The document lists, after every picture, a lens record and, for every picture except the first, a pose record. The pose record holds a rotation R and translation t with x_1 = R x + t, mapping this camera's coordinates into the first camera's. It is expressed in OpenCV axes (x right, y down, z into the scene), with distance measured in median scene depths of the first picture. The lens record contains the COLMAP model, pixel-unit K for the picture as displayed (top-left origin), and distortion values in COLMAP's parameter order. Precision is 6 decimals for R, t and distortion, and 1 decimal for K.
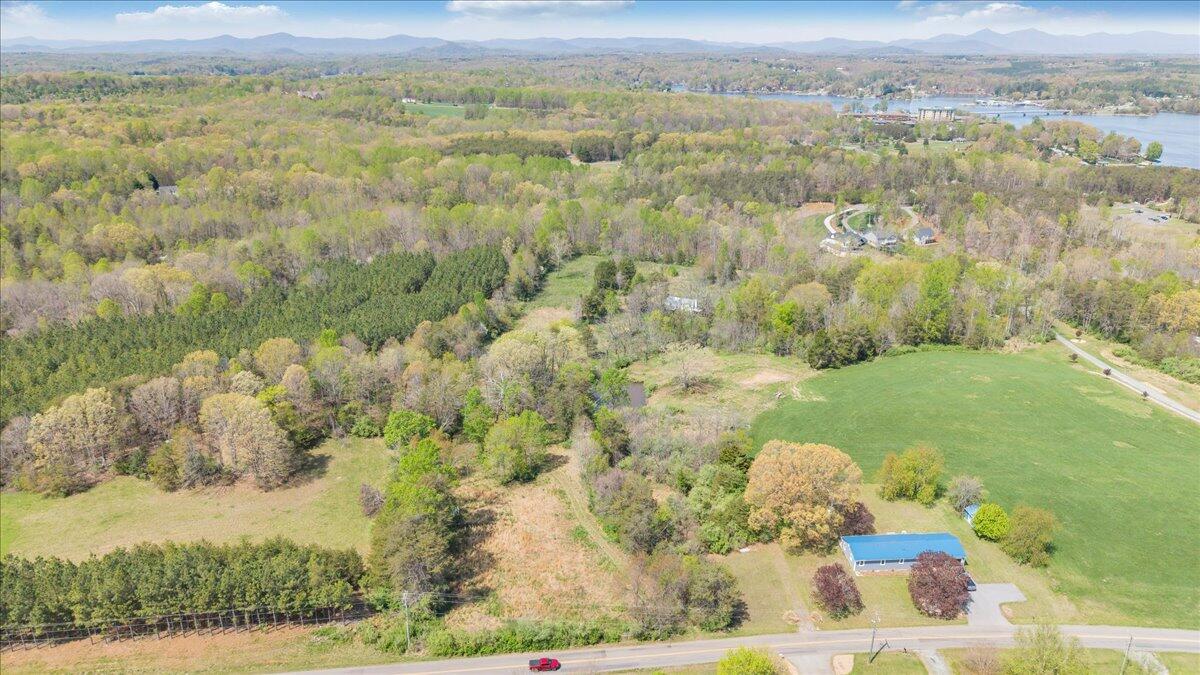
lens RADIAL K [[809.2, 0, 605.0], [0, 809.2, 331.2], [0, 0, 1]] dist [0.021415, -0.022882]
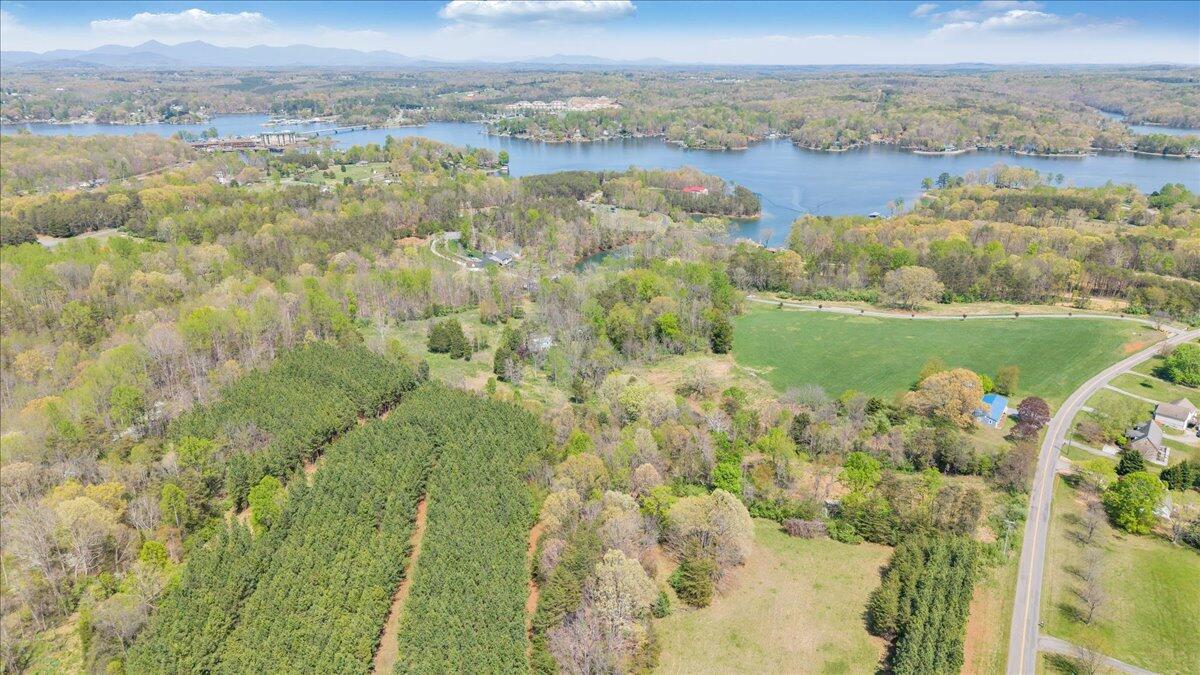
lens RADIAL K [[809.2, 0, 603.1], [0, 809.2, 338.3], [0, 0, 1]] dist [0.021415, -0.022882]
pose [[0.617221, -0.258503, 0.743111, -0.312972], [0.261085, 0.958261, 0.116492, -0.068528], [-0.742208, 0.122114, 0.658950, 0.089443]]
